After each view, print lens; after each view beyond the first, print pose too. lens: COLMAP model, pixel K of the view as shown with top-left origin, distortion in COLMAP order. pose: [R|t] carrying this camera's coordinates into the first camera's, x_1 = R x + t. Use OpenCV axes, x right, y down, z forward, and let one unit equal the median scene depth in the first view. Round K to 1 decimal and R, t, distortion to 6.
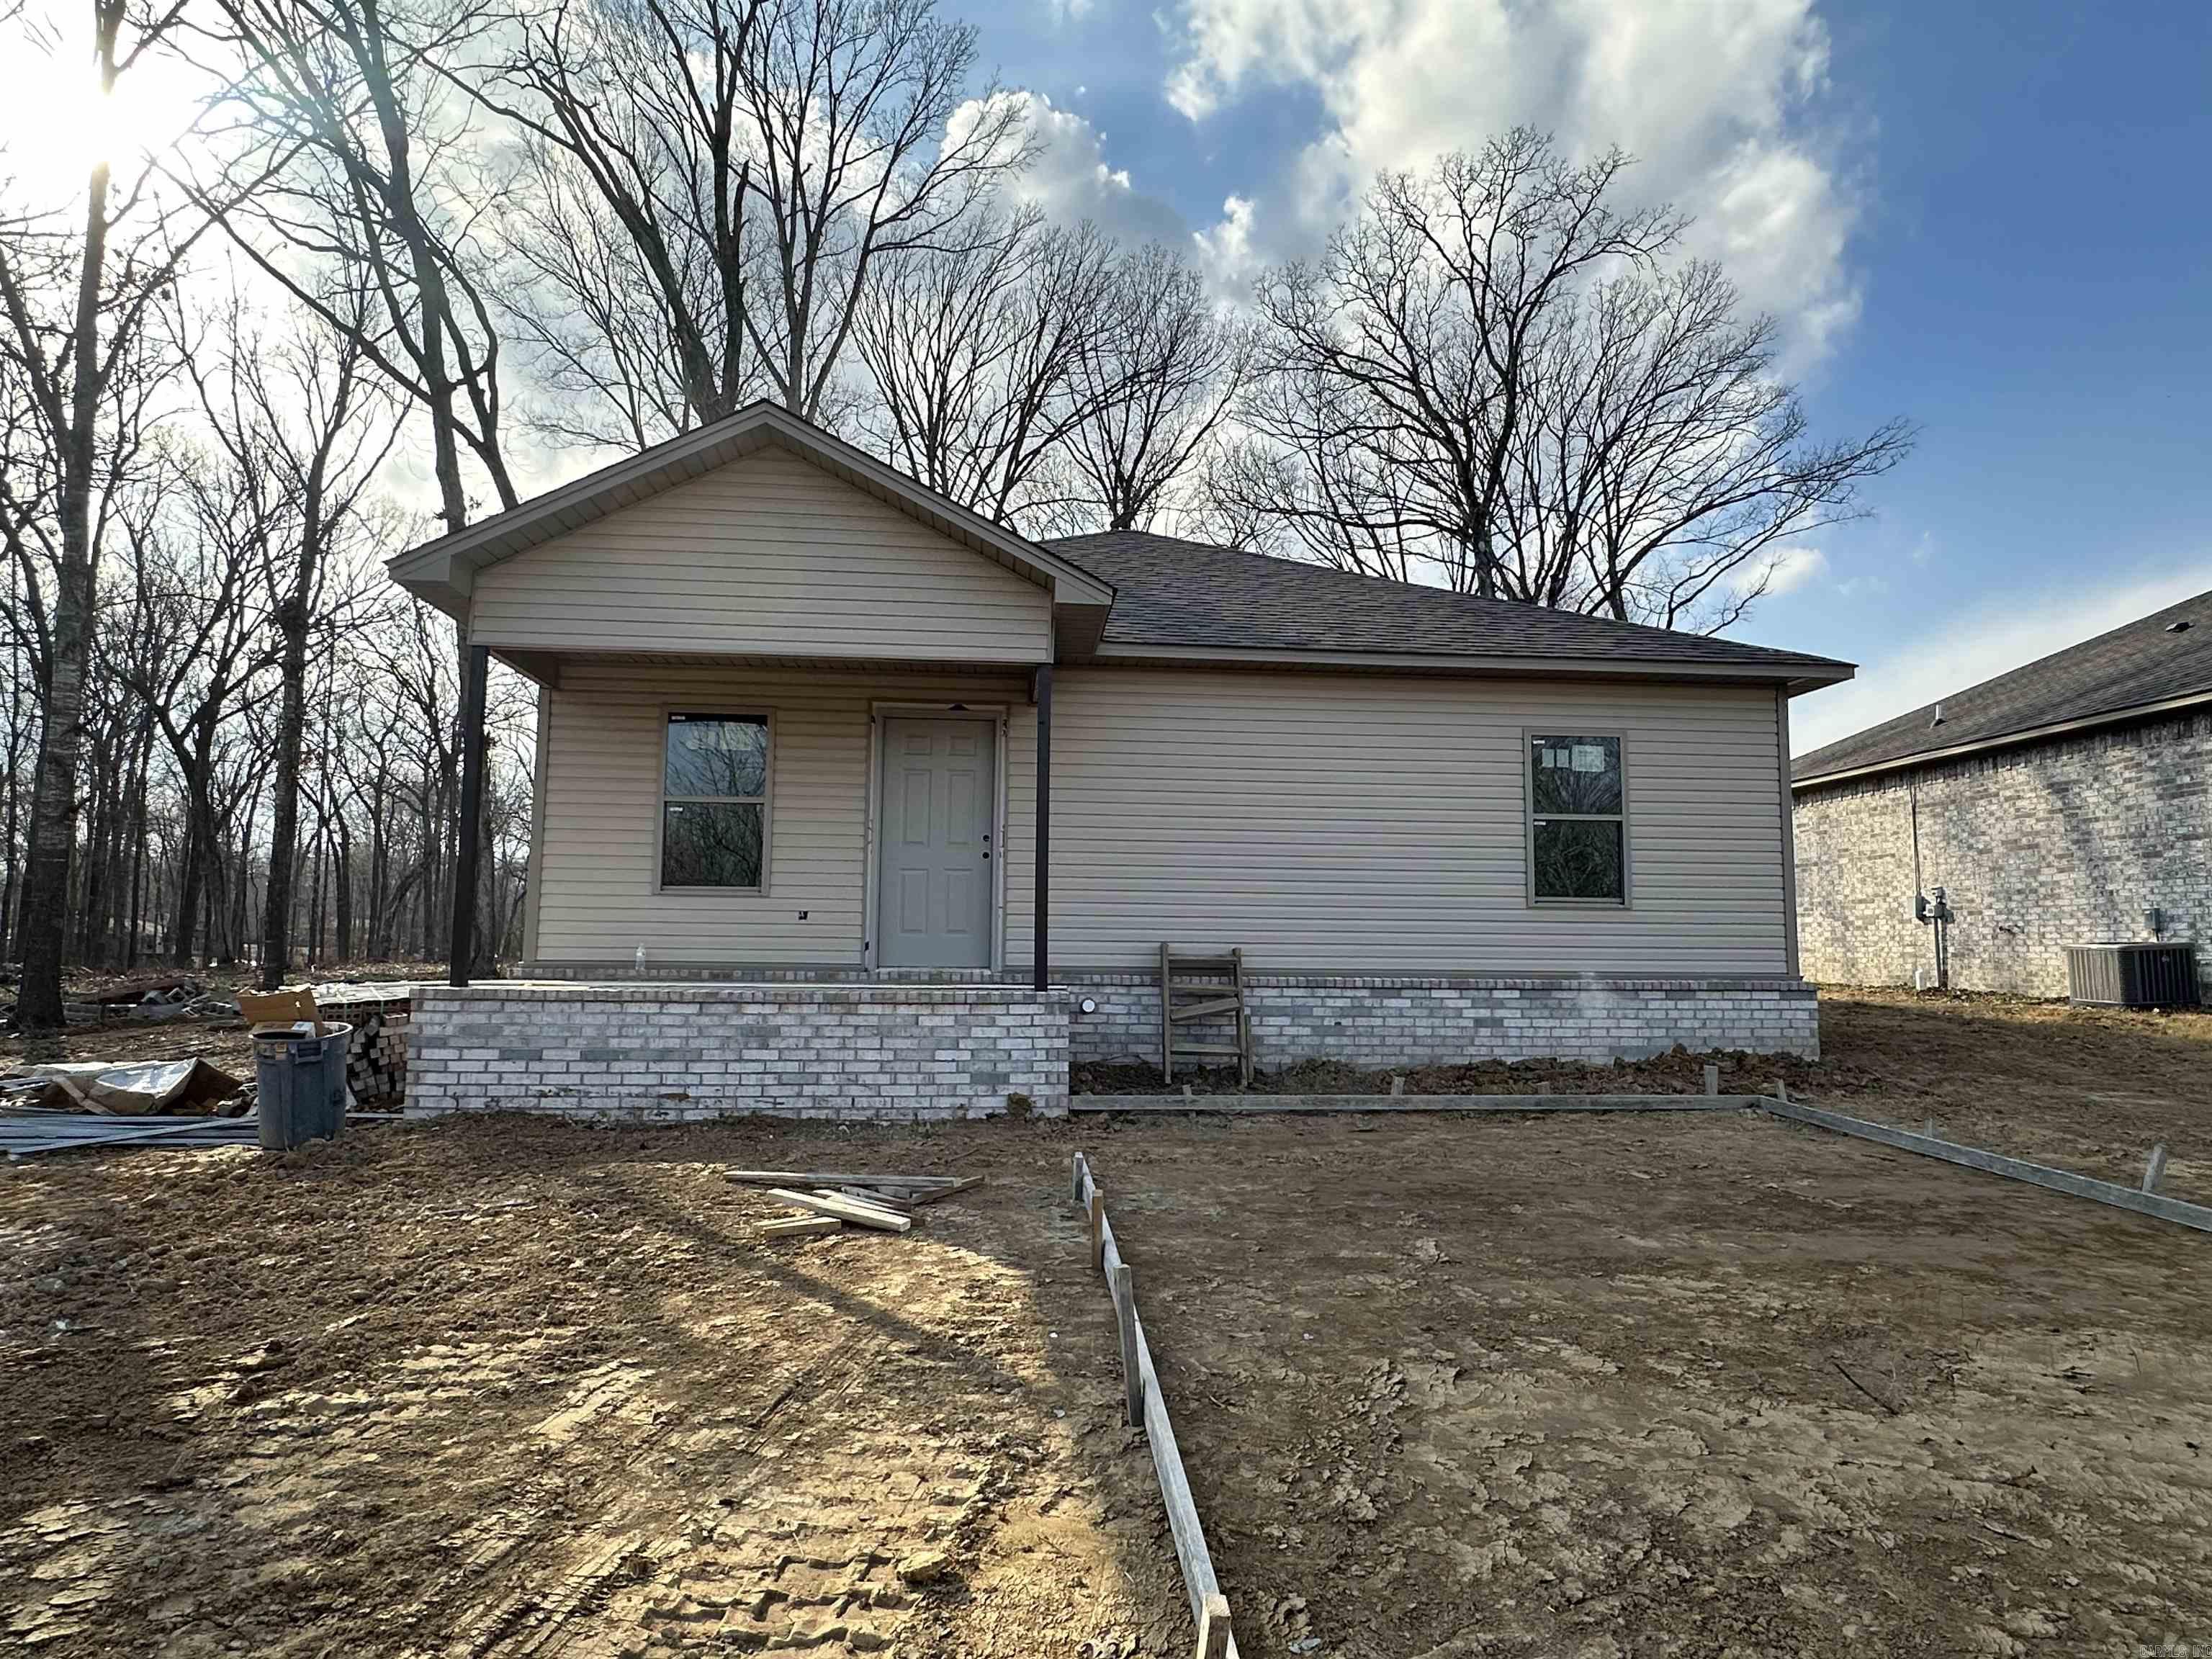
lens RADIAL K [[1264.7, 0, 1102.9], [0, 1264.7, 824.0], [0, 0, 1]] dist [-0.003391, 0.001423]
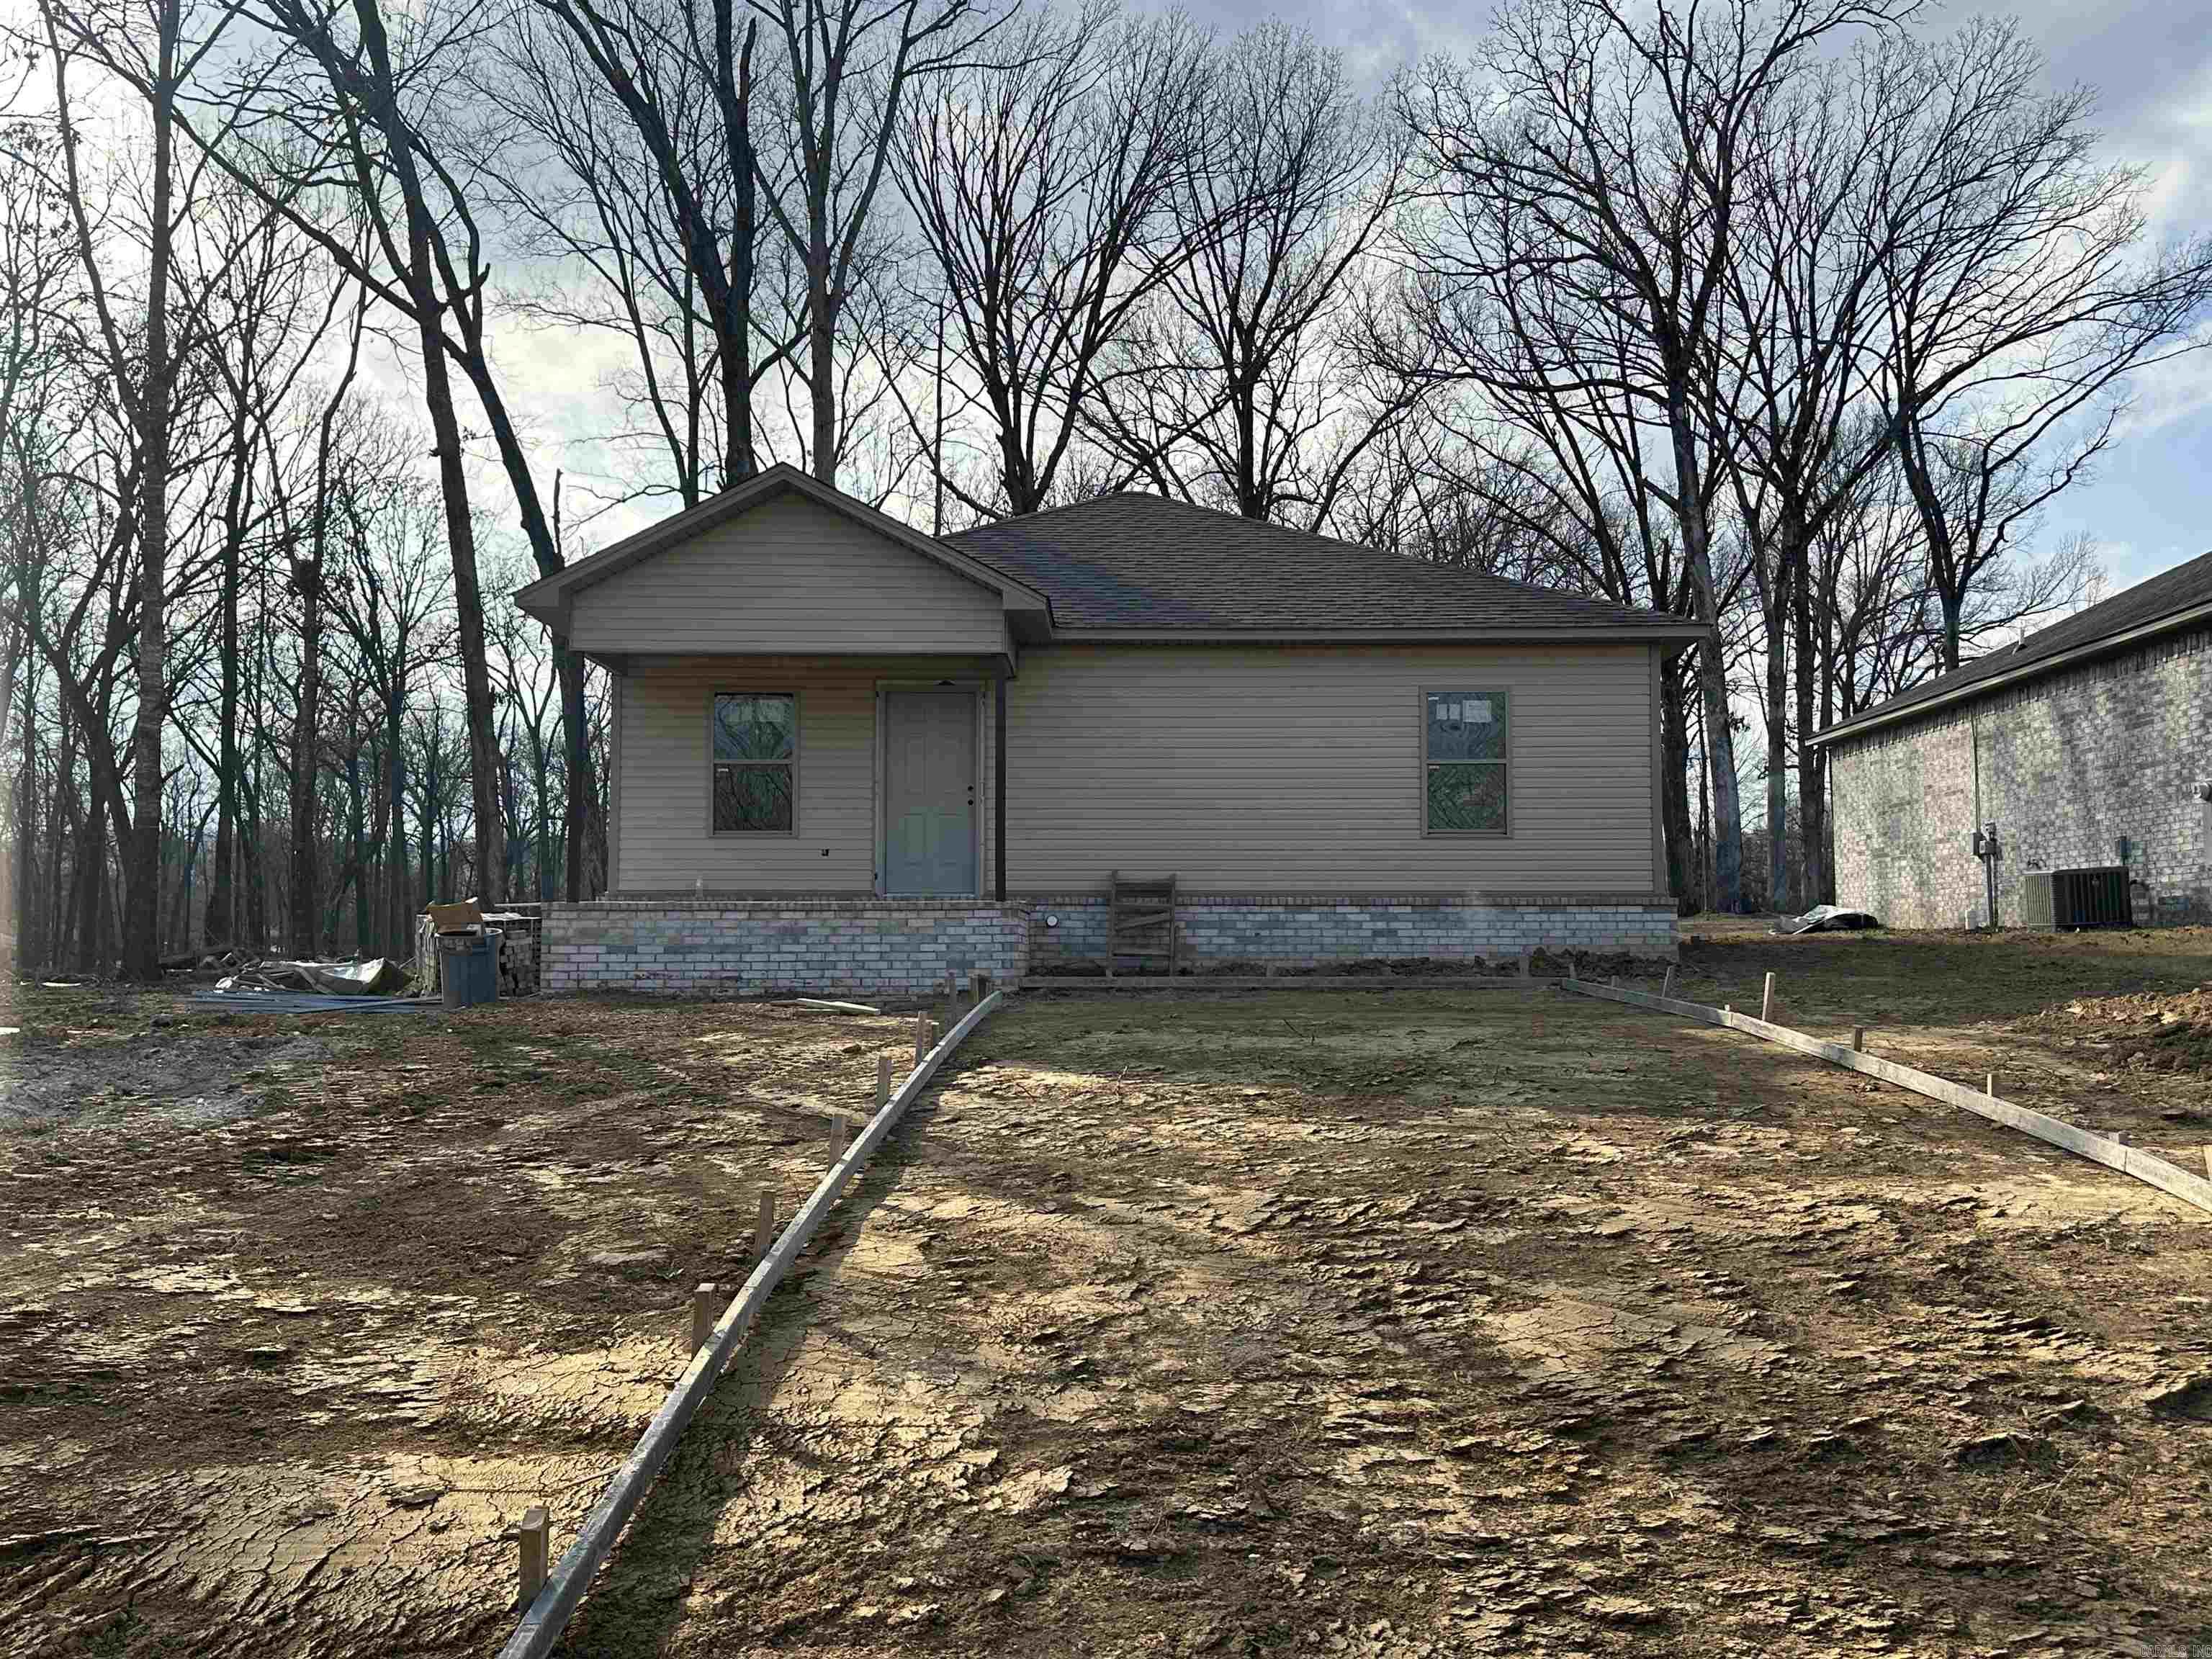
lens RADIAL K [[1717.0, 0, 1106.0], [0, 1717.0, 829.5], [0, 0, 1]] dist [0.056823, -0.077606]
pose [[0.996251, -0.017353, -0.084750, 0.093630], [0.019911, 0.999369, 0.029428, 0.002485], [0.084185, -0.031005, 0.995968, -0.337528]]
